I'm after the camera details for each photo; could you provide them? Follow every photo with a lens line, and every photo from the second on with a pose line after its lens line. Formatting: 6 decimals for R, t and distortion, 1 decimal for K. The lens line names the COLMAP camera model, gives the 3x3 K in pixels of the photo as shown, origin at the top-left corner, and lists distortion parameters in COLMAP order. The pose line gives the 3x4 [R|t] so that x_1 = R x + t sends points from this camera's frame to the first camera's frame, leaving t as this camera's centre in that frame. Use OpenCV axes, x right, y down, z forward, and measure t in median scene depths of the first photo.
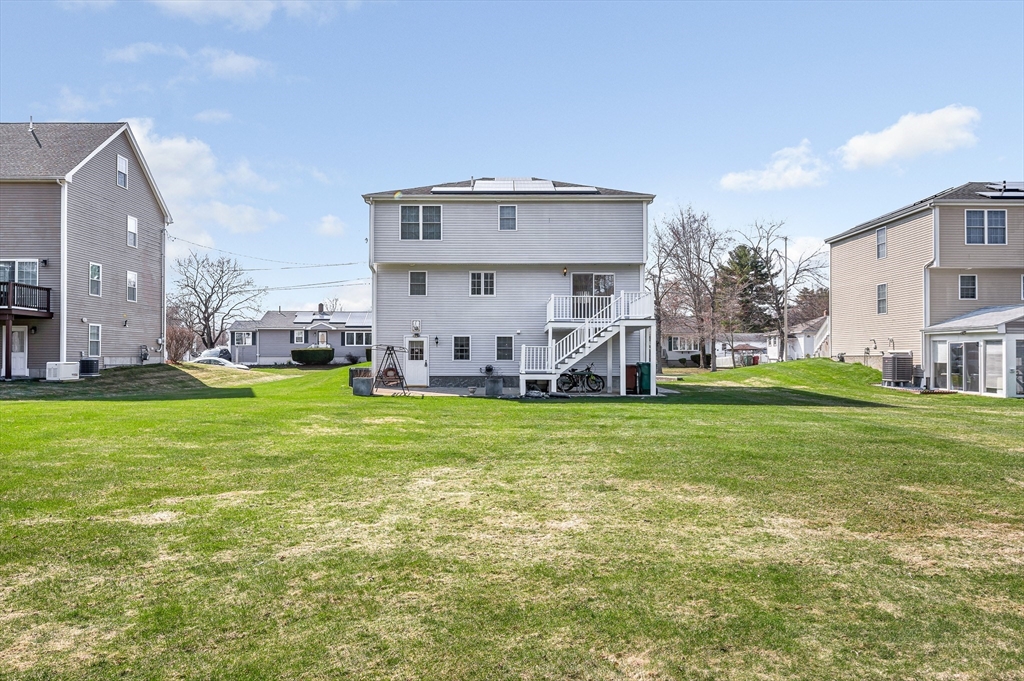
lens RADIAL K [[650.7, 0, 512.3], [0, 650.7, 344.6], [0, 0, 1]] dist [-0.003617, -0.000341]
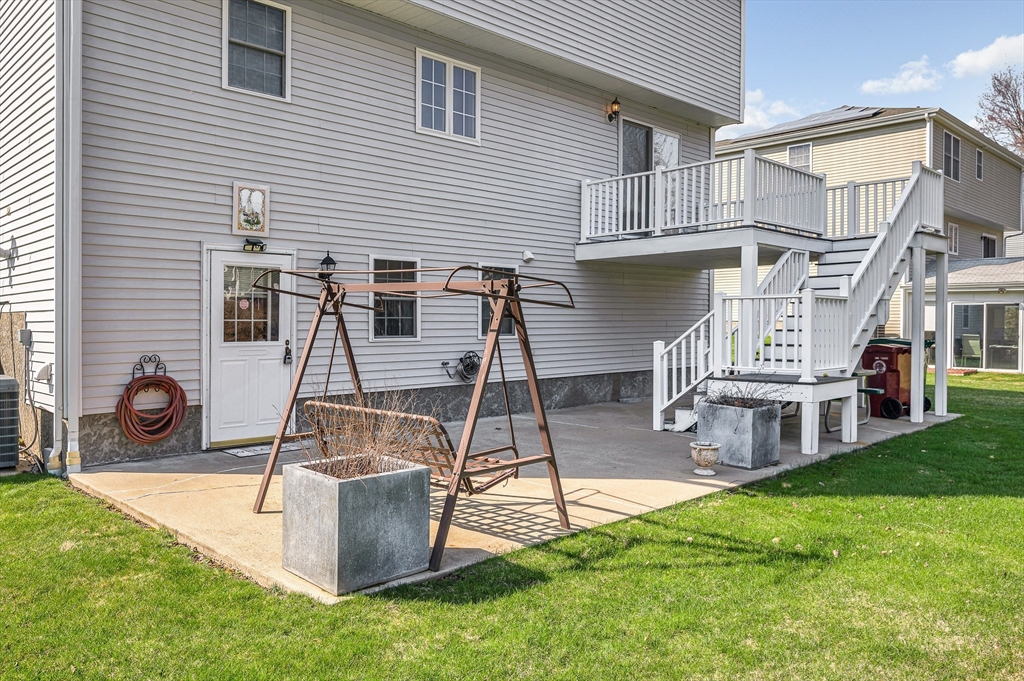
lens RADIAL K [[761.5, 0, 511.7], [0, 761.5, 332.7], [0, 0, 1]] dist [0.004708, 0.001566]
pose [[0.703275, -0.010887, 0.710835, -0.291487], [-0.006133, 0.999753, 0.021380, 0.013324], [-0.710892, -0.019396, 0.703034, 0.712789]]
